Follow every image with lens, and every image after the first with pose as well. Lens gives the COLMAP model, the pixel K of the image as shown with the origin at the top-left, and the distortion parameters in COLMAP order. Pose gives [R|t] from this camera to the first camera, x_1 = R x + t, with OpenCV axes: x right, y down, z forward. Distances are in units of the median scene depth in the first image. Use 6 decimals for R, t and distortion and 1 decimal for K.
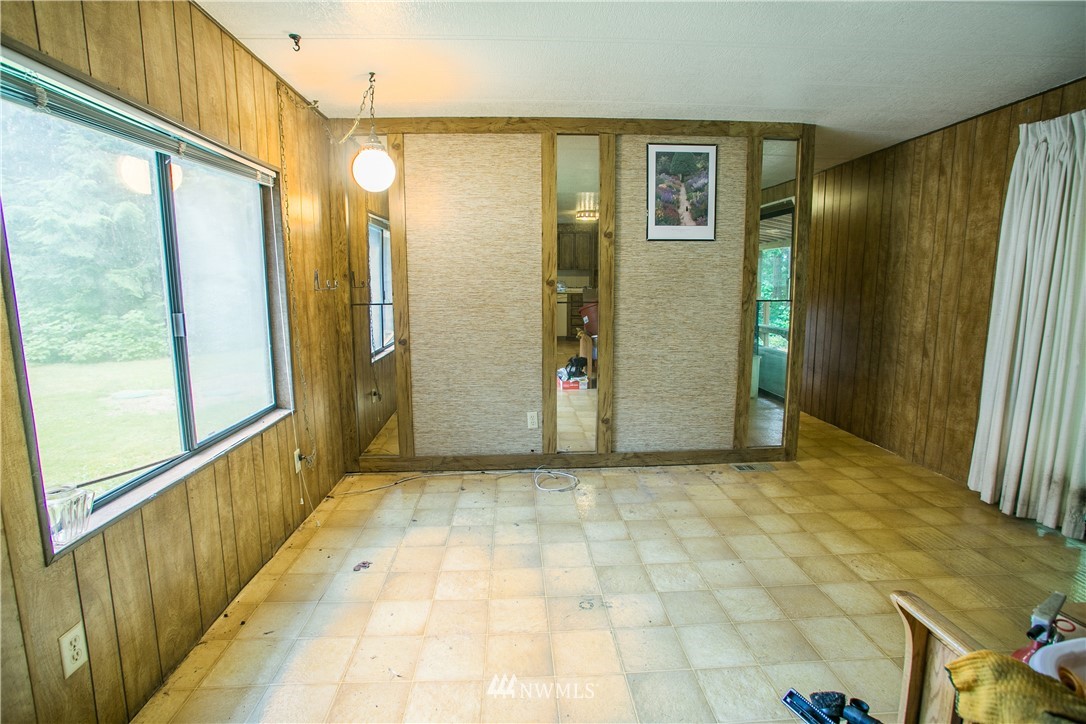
lens RADIAL K [[536.7, 0, 543.0], [0, 536.7, 362.0], [0, 0, 1]] dist [-0.066809, 0.027694]
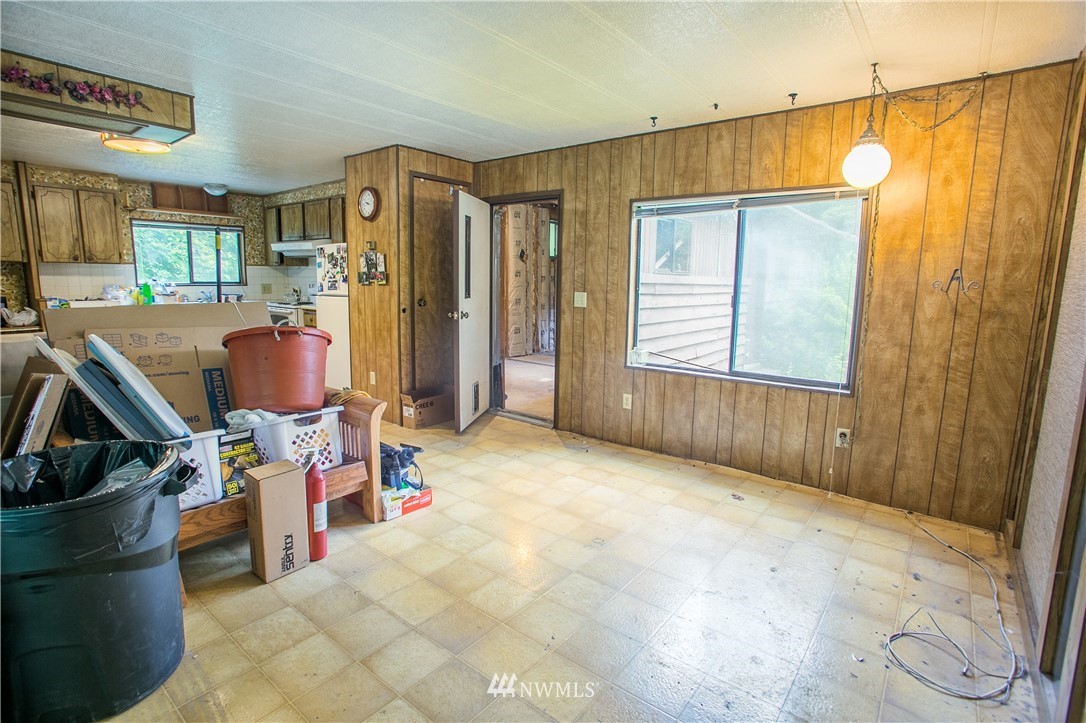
lens RADIAL K [[536.7, 0, 543.0], [0, 536.7, 361.5], [0, 0, 1]] dist [-0.066809, 0.027694]
pose [[-0.667517, 0.108362, -0.736667, 1.189855], [-0.121338, 0.960298, 0.251205, -0.269204], [0.734641, 0.257070, -0.627867, 1.819161]]
